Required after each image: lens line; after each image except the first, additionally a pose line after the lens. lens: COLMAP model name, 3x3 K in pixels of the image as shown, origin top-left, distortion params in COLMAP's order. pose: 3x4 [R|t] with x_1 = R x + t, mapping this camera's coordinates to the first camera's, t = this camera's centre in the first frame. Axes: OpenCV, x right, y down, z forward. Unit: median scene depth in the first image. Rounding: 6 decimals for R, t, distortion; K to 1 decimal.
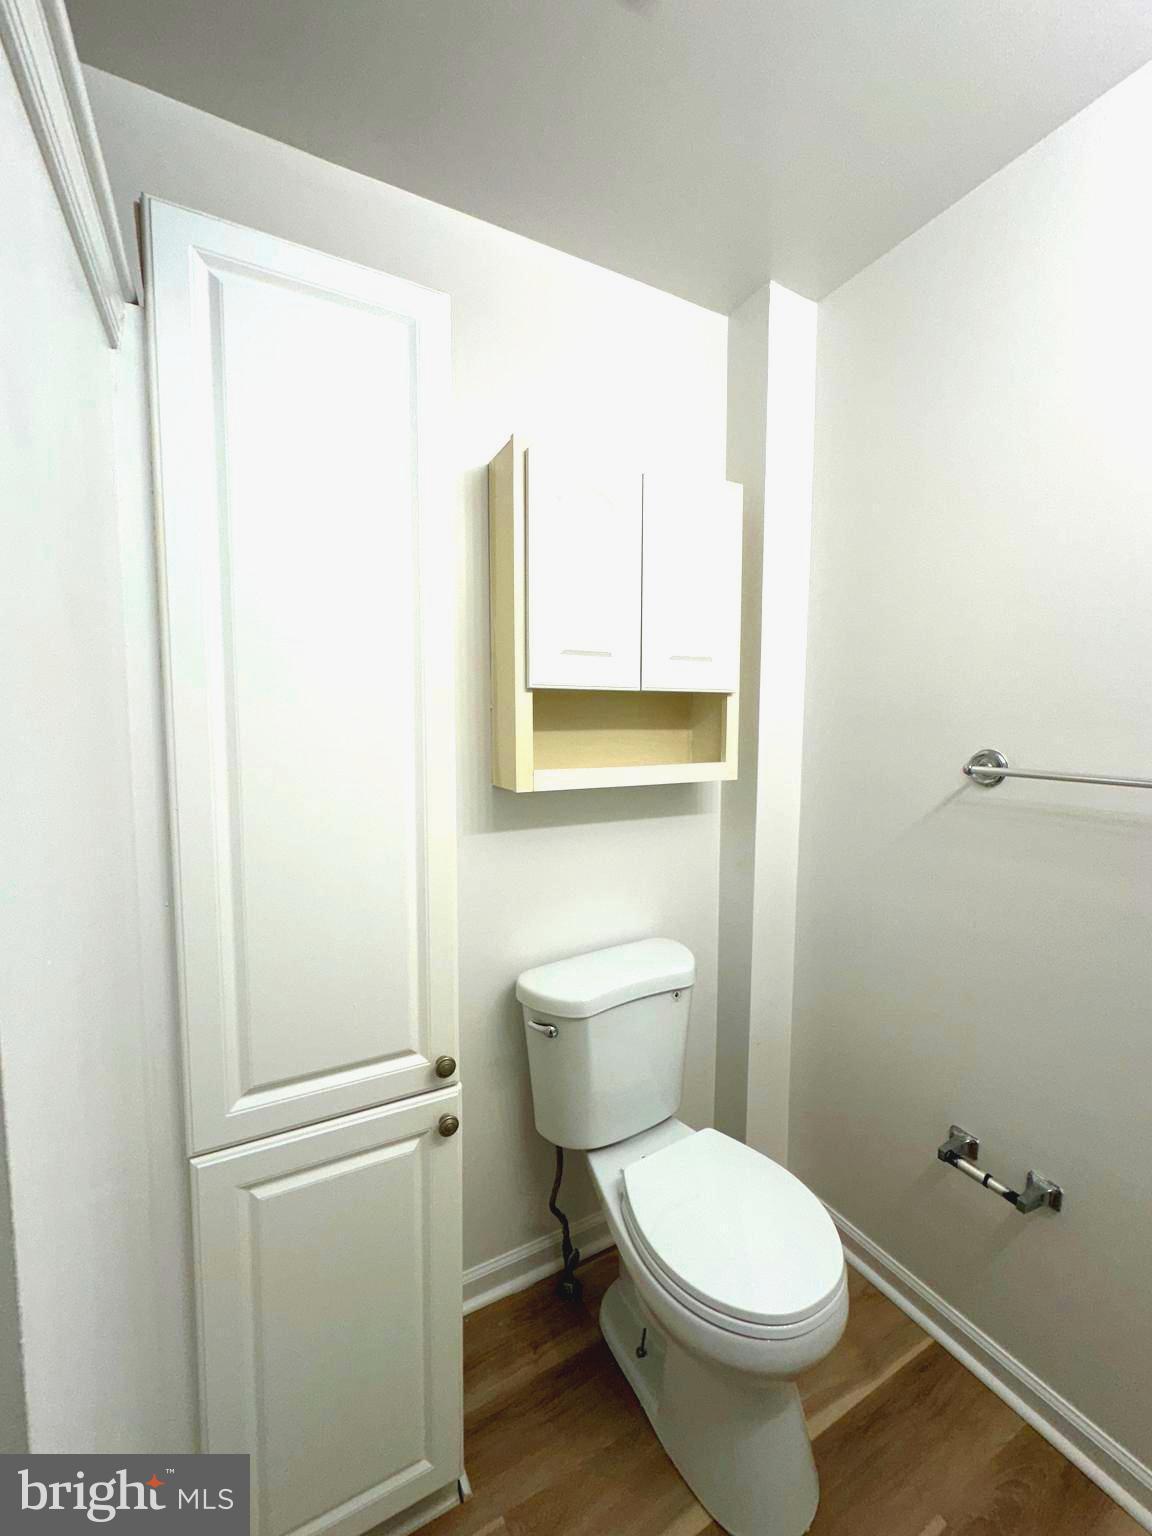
lens RADIAL K [[646.2, 0, 576.0], [0, 646.2, 768.0], [0, 0, 1]] dist [0.011583, 0.000040]
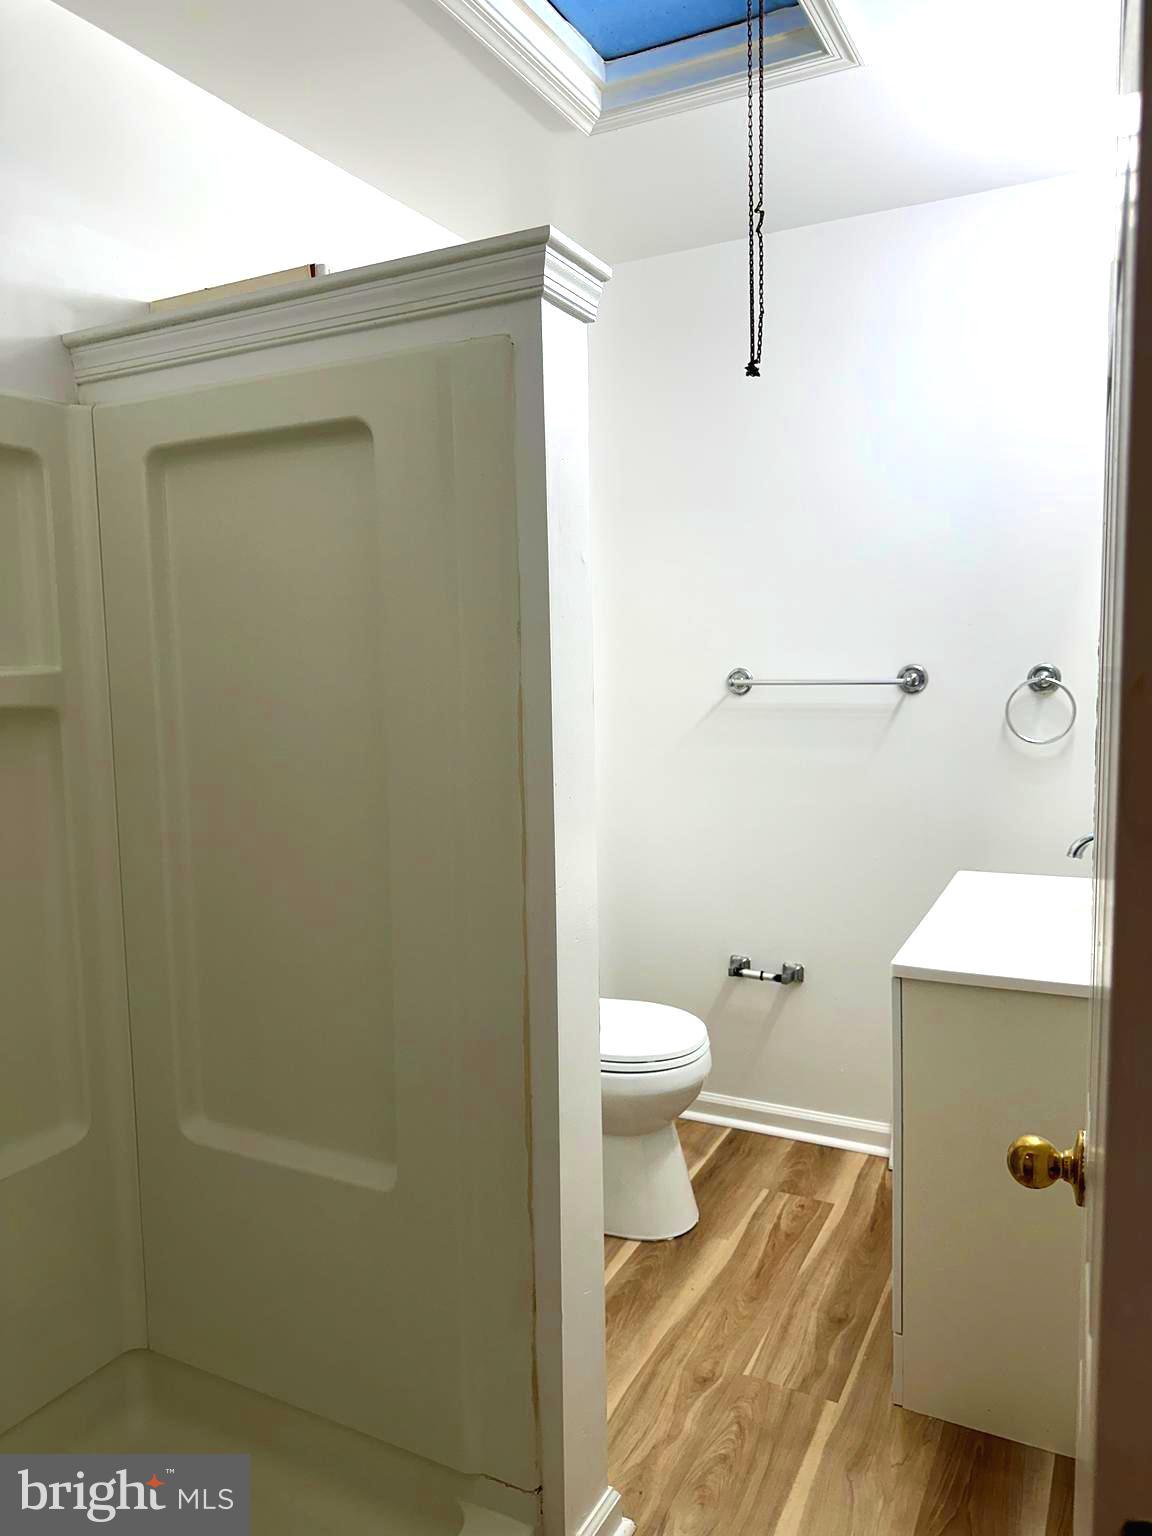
lens RADIAL K [[1086.7, 0, 576.0], [0, 1086.7, 768.0], [0, 0, 1]] dist [0.078223, -0.078224]
pose [[0.833825, -0.082357, 0.545852, -0.958062], [0.085480, 0.996145, 0.019720, 0.110339], [-0.545371, 0.030217, 0.837650, -0.768955]]
